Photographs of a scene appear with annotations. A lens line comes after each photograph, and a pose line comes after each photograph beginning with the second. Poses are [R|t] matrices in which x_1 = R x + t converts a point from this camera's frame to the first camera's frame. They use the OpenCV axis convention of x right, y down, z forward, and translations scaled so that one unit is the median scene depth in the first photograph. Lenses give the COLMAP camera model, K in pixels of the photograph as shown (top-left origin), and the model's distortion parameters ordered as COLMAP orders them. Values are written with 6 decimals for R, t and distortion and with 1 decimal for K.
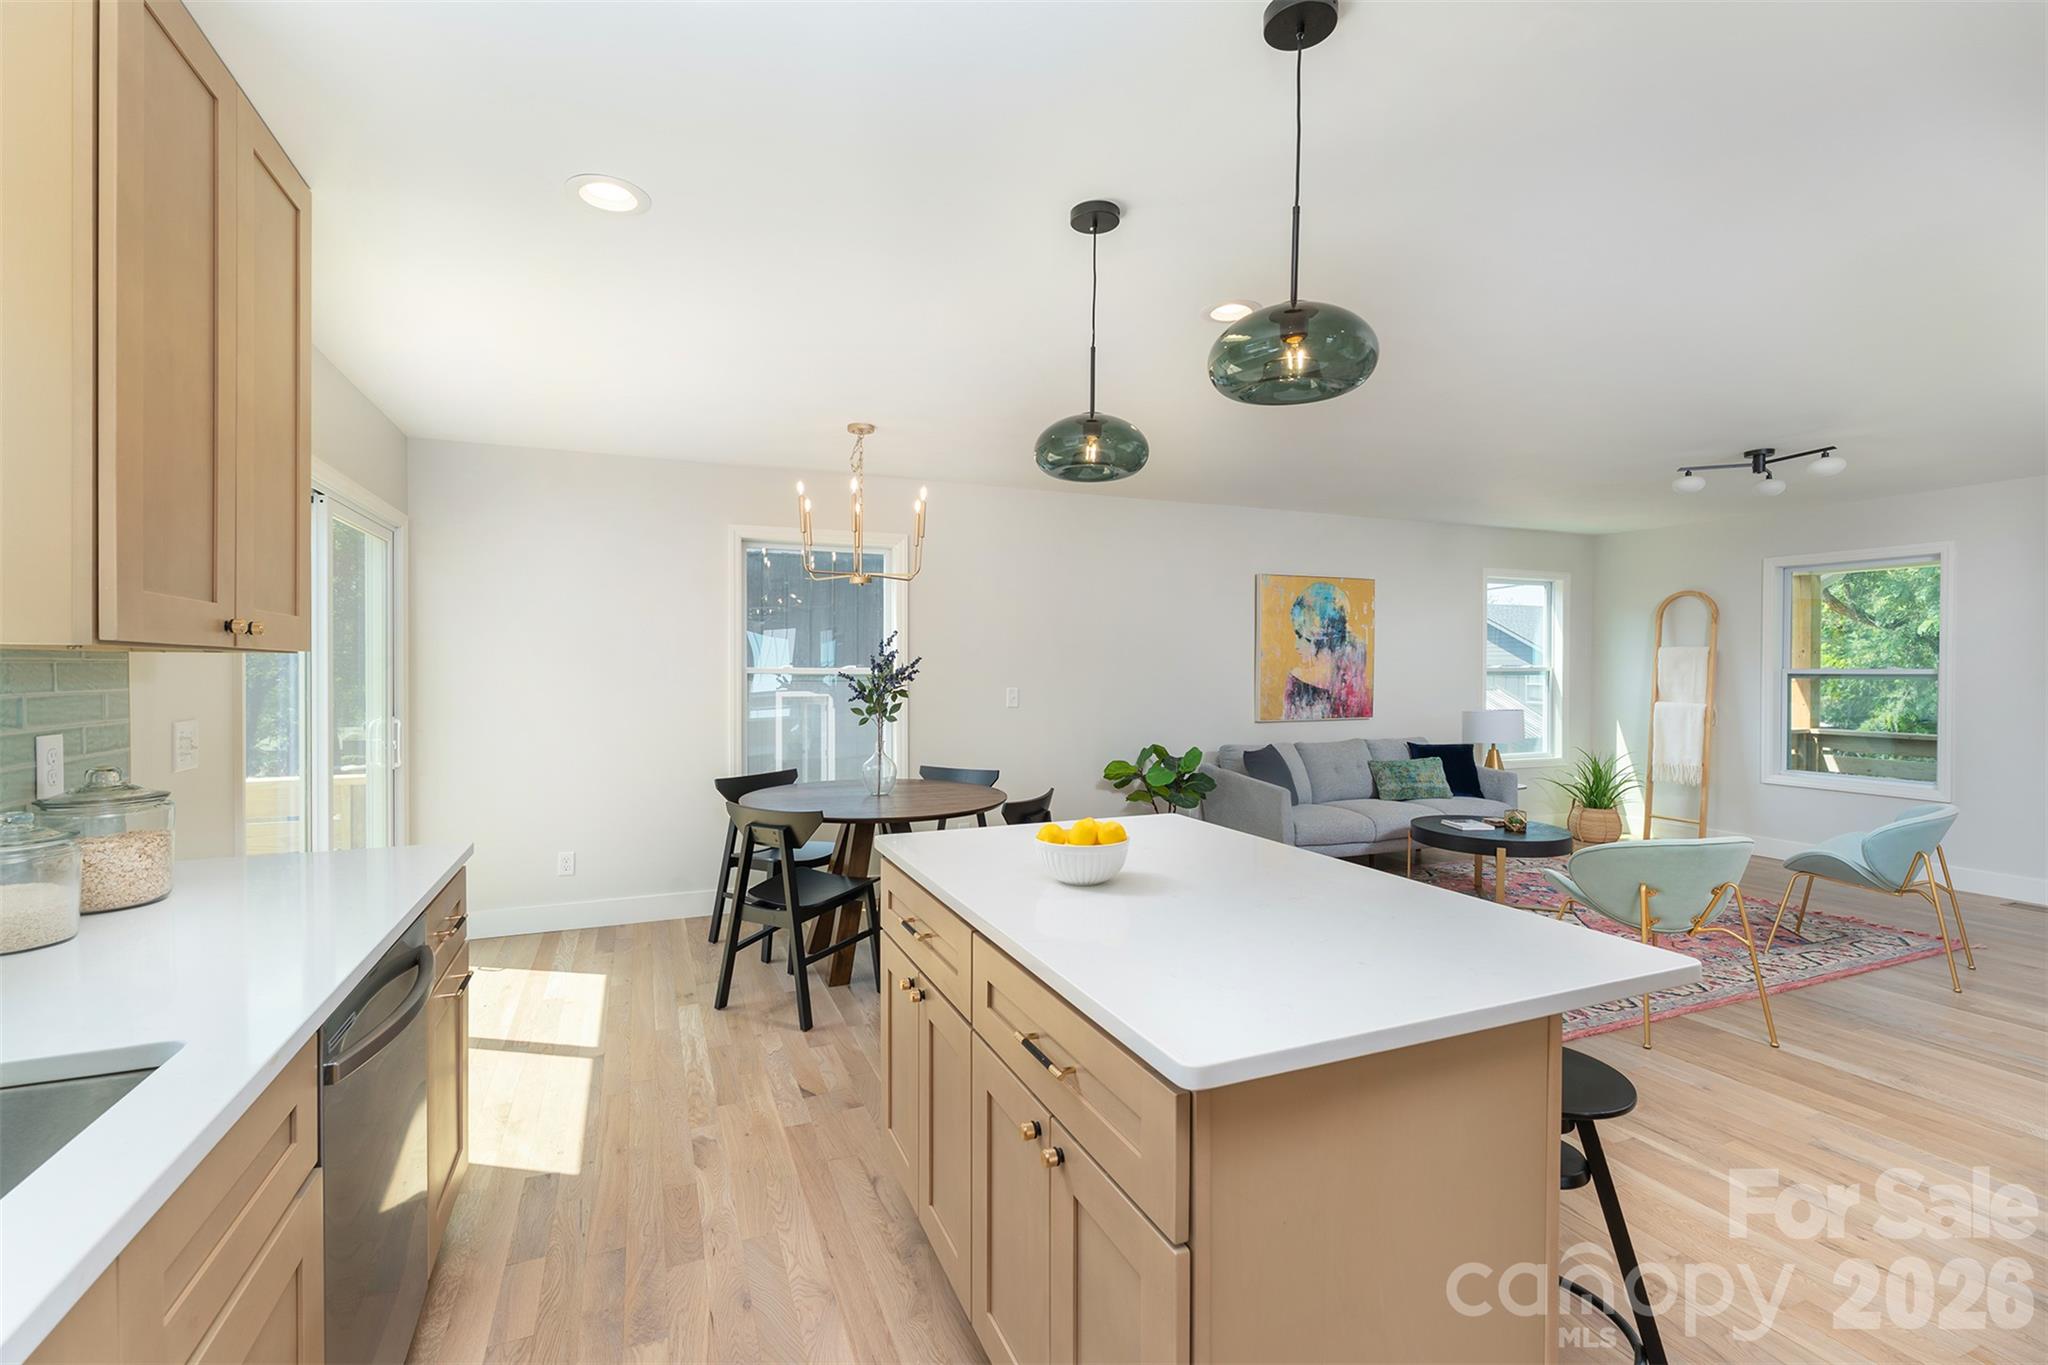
lens RADIAL K [[900.9, 0, 1028.2], [0, 900.9, 672.0], [0, 0, 1]] dist [-0.000969, 0.000005]
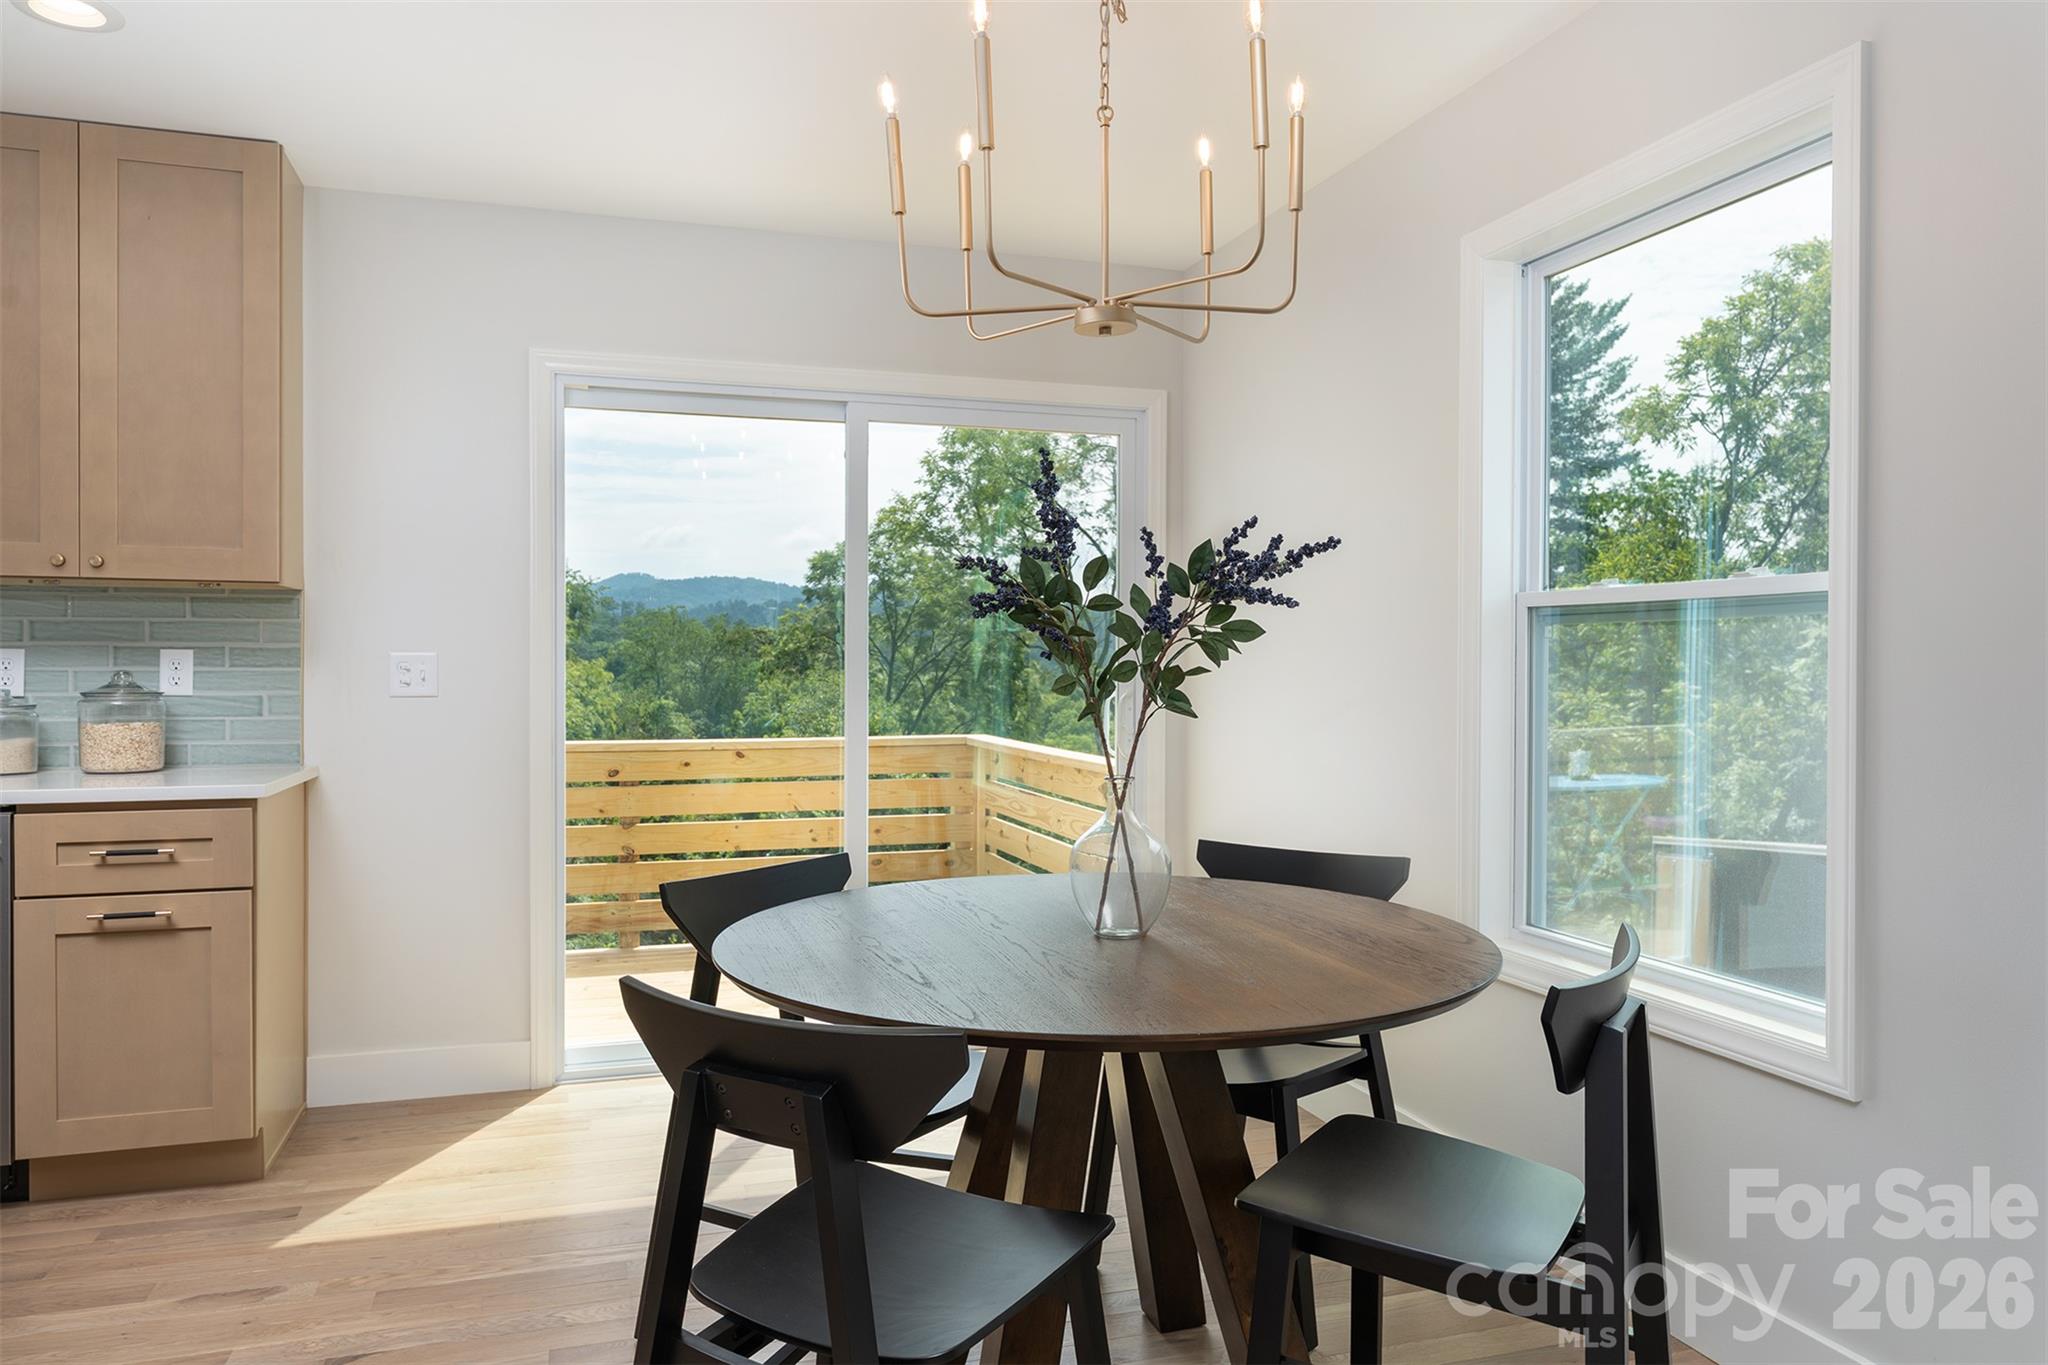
lens RADIAL K [[1400.9, 0, 1024.0], [0, 1400.9, 682.5], [0, 0, 1]] dist [-0.003213, -0.002726]
pose [[-0.105928, 0.010115, -0.994322, 0.238568], [-0.008327, 0.999904, 0.011059, 0.022806], [0.994339, 0.009452, -0.105833, 0.664114]]
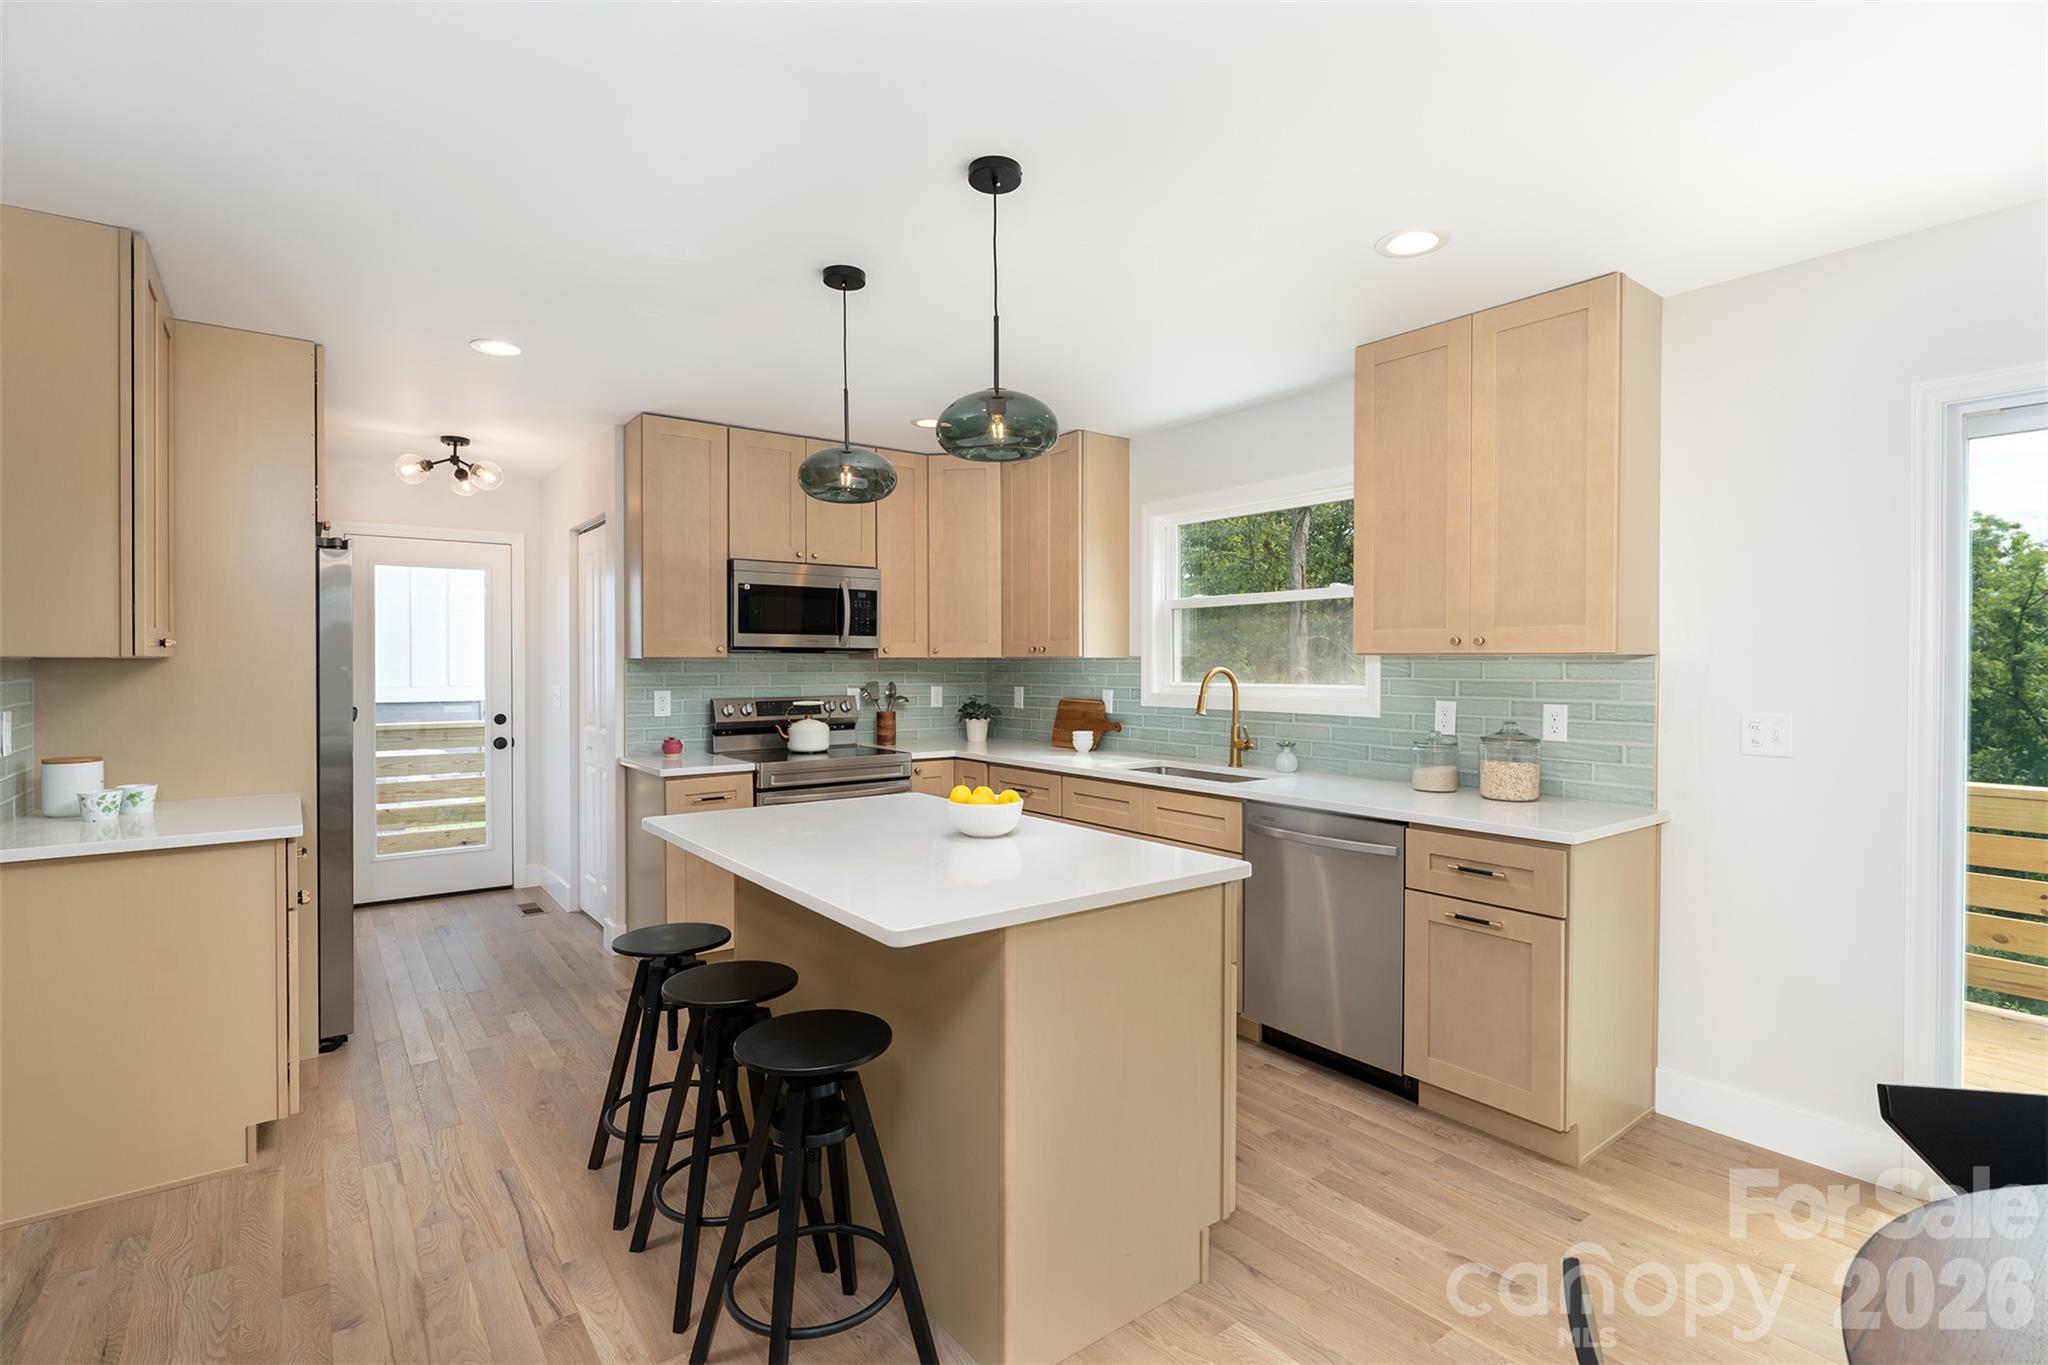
lens RADIAL K [[973.0, 0, 1011.5], [0, 973.0, 670.9], [0, 0, 1]] dist [0.003914, 0.000000]
pose [[-0.973936, 0.007781, -0.226691, 0.091921], [0.003889, 0.999837, 0.017611, -0.008785], [0.226792, 0.016271, -0.973807, 0.683213]]
